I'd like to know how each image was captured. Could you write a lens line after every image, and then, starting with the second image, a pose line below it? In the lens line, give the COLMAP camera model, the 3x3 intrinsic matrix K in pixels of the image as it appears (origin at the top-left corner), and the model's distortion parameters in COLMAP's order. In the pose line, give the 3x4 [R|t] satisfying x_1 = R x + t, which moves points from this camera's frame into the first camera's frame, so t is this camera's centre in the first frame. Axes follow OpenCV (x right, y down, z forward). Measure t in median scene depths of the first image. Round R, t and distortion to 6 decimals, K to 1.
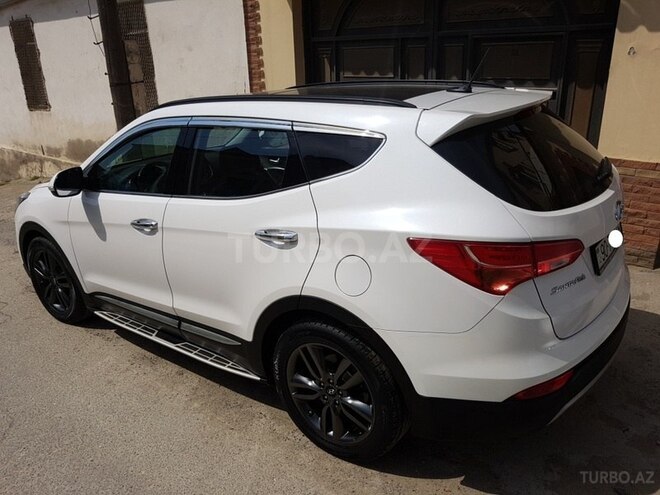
lens RADIAL K [[518.1, 0, 308.9], [0, 518.1, 246.1], [0, 0, 1]] dist [-0.003692, -0.005878]
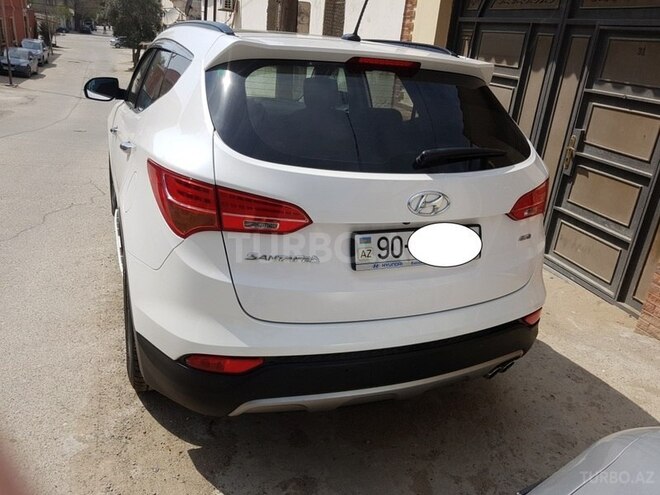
lens RADIAL K [[509.6, 0, 342.3], [0, 509.6, 245.4], [0, 0, 1]] dist [-0.007478, -0.006236]
pose [[0.875767, 0.290211, -0.385759, 0.360772], [-0.288111, 0.955410, 0.064684, -0.009929], [0.387330, 0.054493, 0.920329, 0.120747]]
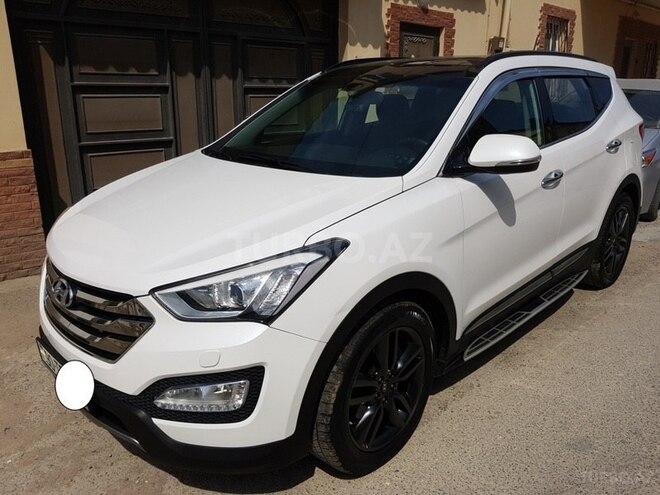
lens RADIAL K [[532.6, 0, 320.3], [0, 532.6, 251.6], [0, 0, 1]] dist [-0.012503, -0.011181]
pose [[0.130843, -0.249022, 0.959619, -0.798999], [0.344123, 0.919167, 0.191604, -0.150183], [-0.929763, 0.305156, 0.205961, 0.739562]]
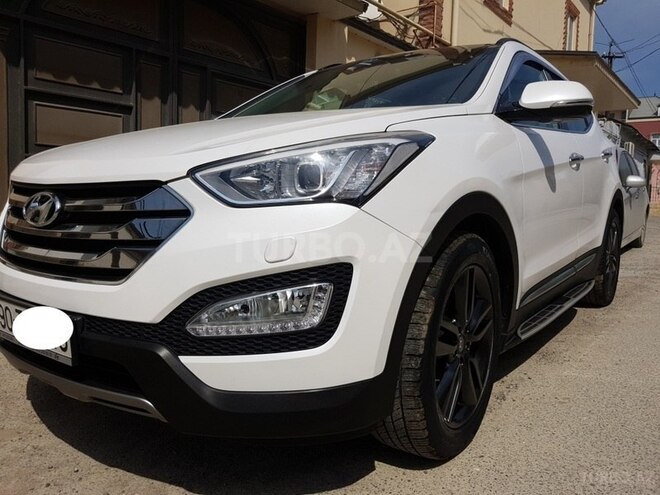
lens RADIAL K [[531.7, 0, 330.1], [0, 531.7, 246.1], [0, 0, 1]] dist [-0.023064, 0.009328]
pose [[-0.026001, -0.048130, 0.998503, -0.740746], [0.324947, 0.944191, 0.053973, -0.052567], [-0.945375, 0.325864, -0.008910, 0.877715]]
